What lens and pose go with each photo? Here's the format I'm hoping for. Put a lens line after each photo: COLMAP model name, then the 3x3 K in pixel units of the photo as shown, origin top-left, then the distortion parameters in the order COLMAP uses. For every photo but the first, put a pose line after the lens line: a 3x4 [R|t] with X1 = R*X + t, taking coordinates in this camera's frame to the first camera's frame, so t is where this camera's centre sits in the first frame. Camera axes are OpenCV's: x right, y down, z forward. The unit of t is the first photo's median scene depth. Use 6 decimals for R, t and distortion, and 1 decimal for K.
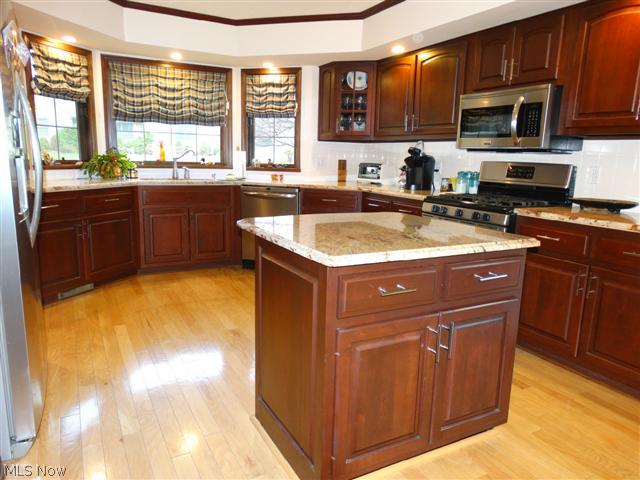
lens RADIAL K [[450.4, 0, 317.9], [0, 450.4, 237.4], [0, 0, 1]] dist [-0.000497, -0.000039]
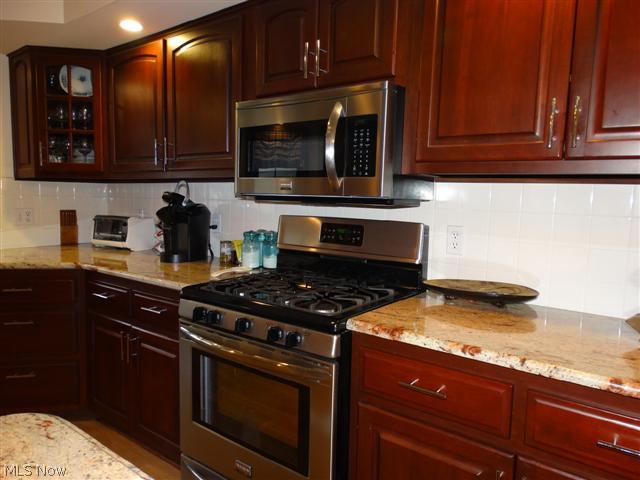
lens RADIAL K [[450.4, 0, 317.9], [0, 450.4, 237.4], [0, 0, 1]] dist [-0.000497, -0.000039]
pose [[0.911915, -0.044323, 0.407979, 0.135517], [0.077512, 0.994859, -0.065173, -0.080434], [-0.402993, 0.091056, 0.910662, 0.359614]]
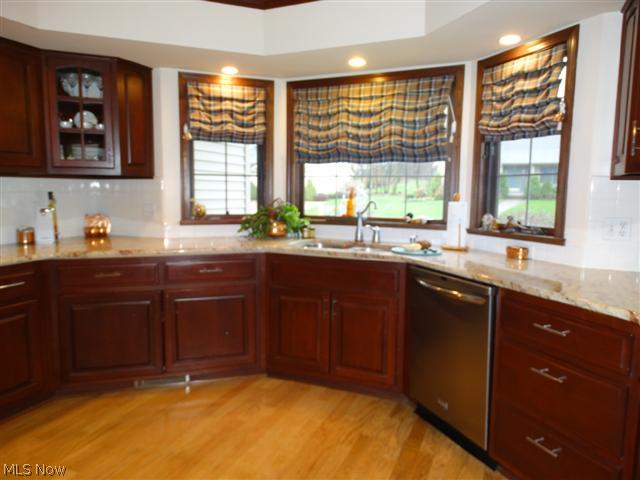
lens RADIAL K [[450.4, 0, 317.9], [0, 450.4, 237.4], [0, 0, 1]] dist [-0.000497, -0.000039]
pose [[0.619567, 0.062978, -0.782413, 0.196593], [-0.134760, 0.990511, -0.026984, -0.123861], [0.773289, 0.122157, 0.622175, 0.590800]]
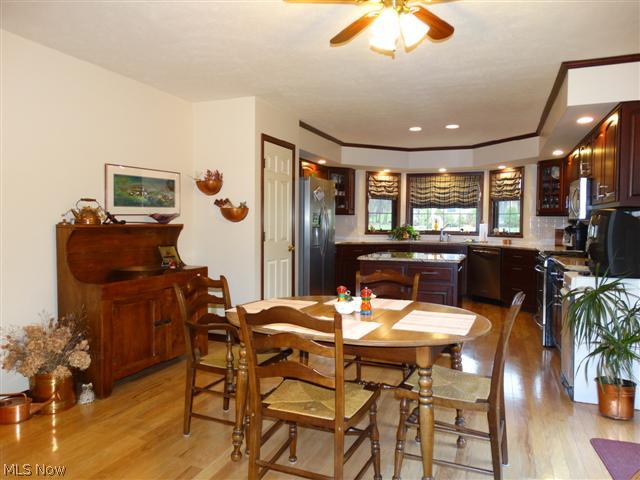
lens RADIAL K [[450.4, 0, 317.9], [0, 450.4, 237.4], [0, 0, 1]] dist [-0.000497, -0.000039]
pose [[0.637292, 0.007376, -0.770587, 0.730824], [-0.133545, 0.985882, -0.101008, 0.089663], [0.758963, 0.167280, 0.629279, -0.408237]]
